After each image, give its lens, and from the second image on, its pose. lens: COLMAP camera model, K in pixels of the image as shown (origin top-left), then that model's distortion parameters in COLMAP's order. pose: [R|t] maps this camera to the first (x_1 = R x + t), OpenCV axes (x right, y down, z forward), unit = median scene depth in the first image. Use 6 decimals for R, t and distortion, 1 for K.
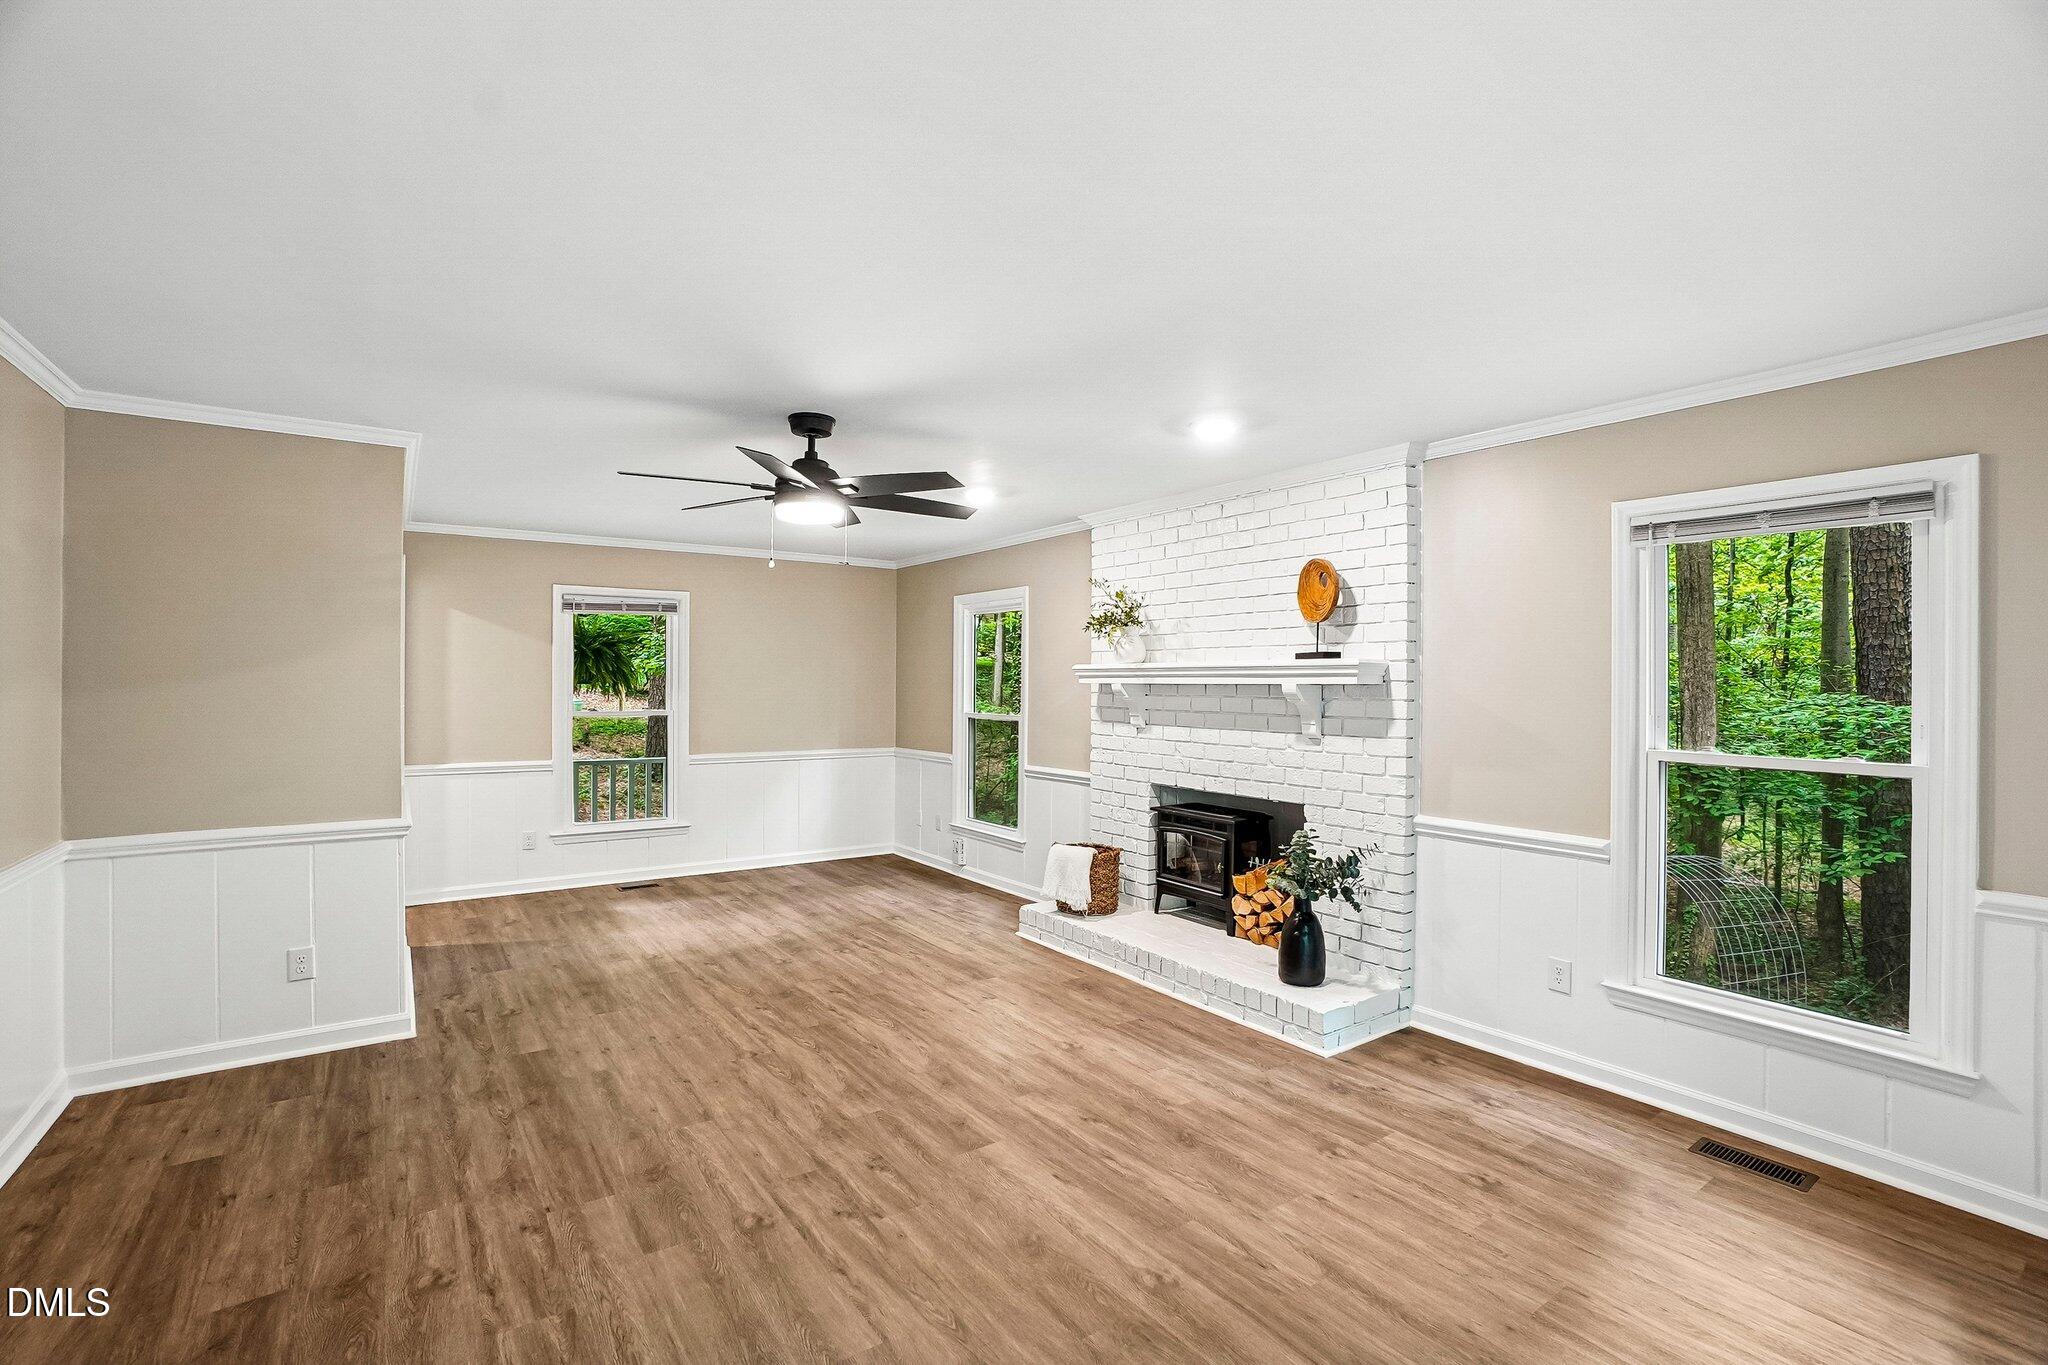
lens RADIAL K [[908.3, 0, 1010.4], [0, 908.3, 679.5], [0, 0, 1]] dist [-0.063904, 0.024144]
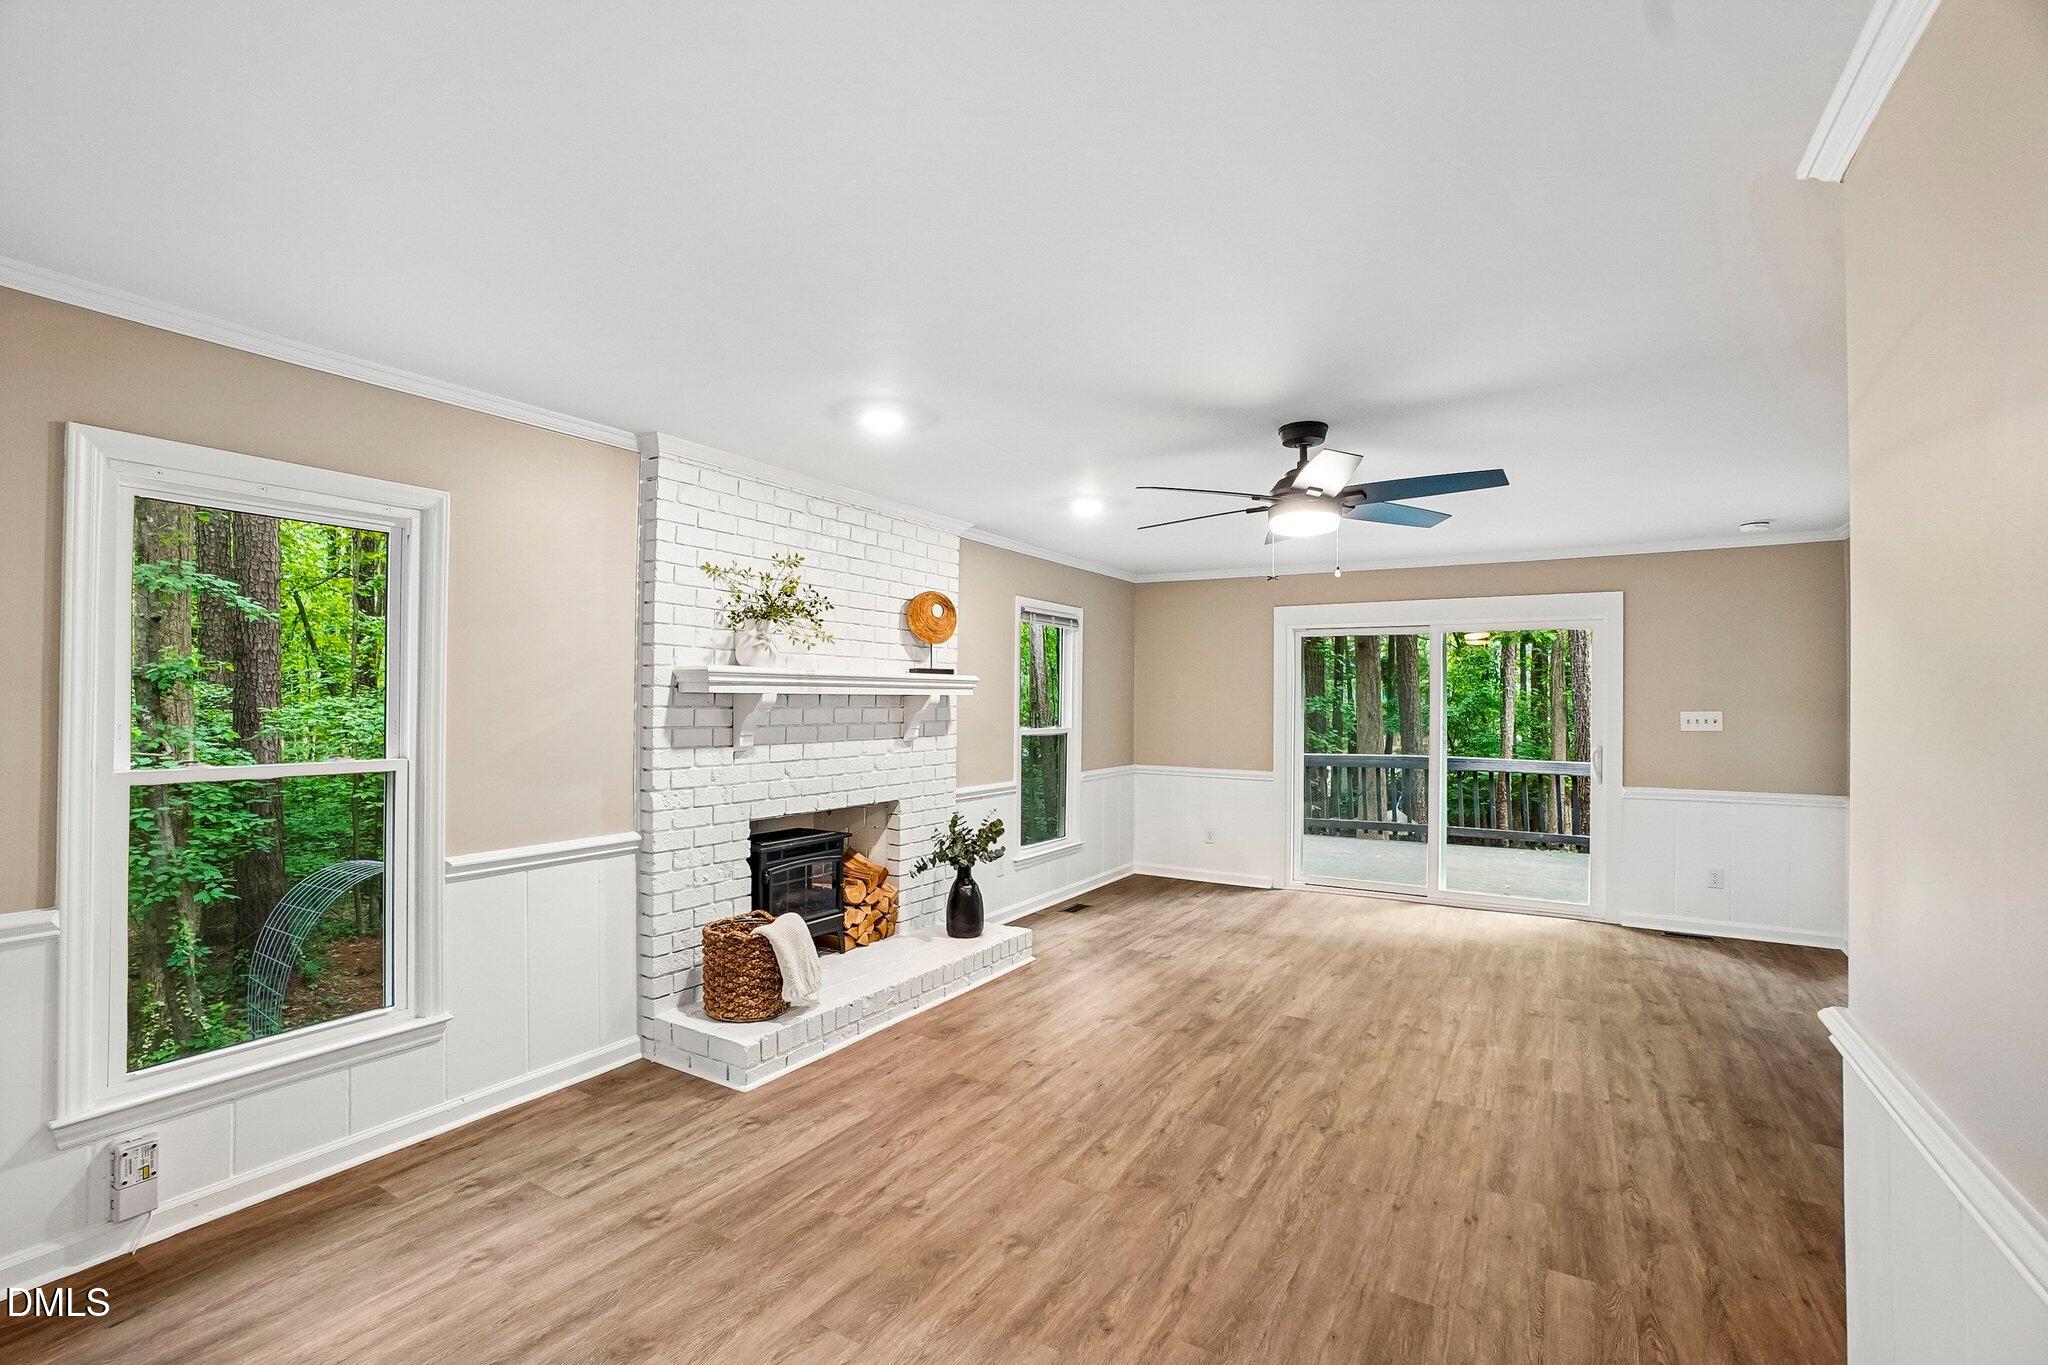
lens RADIAL K [[908.3, 0, 1010.4], [0, 908.3, 679.5], [0, 0, 1]] dist [-0.063904, 0.024144]
pose [[-0.390656, 0.012179, 0.920456, -0.850053], [-0.012224, 0.999756, -0.018416, 0.005975], [-0.920455, -0.018446, -0.390412, 1.431408]]
